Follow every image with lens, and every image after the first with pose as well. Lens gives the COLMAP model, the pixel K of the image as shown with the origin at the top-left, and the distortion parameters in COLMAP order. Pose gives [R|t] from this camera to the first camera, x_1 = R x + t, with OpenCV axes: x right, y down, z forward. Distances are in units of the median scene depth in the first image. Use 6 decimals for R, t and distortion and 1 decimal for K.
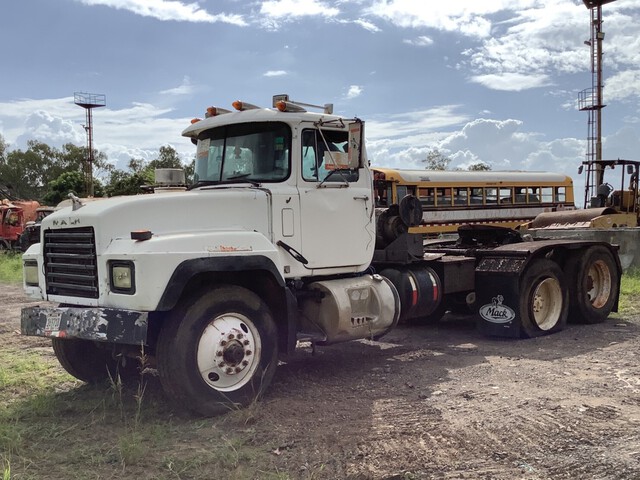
lens RADIAL K [[662.9, 0, 320.0], [0, 662.9, 240.0], [0, 0, 1]] dist [0.002483, -0.011448]
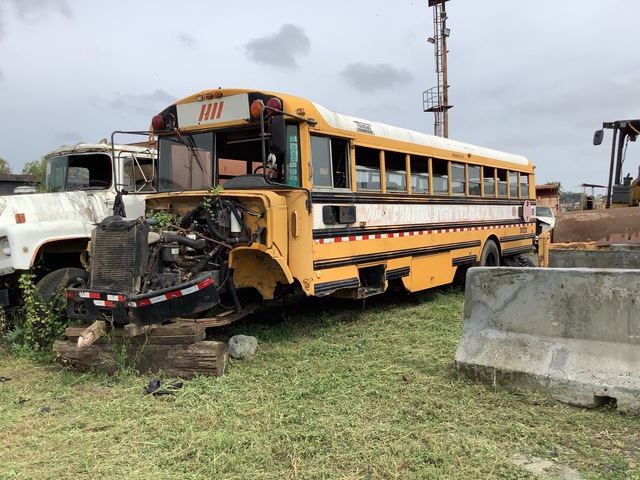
lens RADIAL K [[662.9, 0, 320.0], [0, 662.9, 240.0], [0, 0, 1]] dist [0.002483, -0.011448]
pose [[0.965107, 0.000213, 0.261857, 0.016656], [0.002948, 0.999927, -0.011675, -0.012855], [-0.261841, 0.012040, 0.965036, 0.517690]]
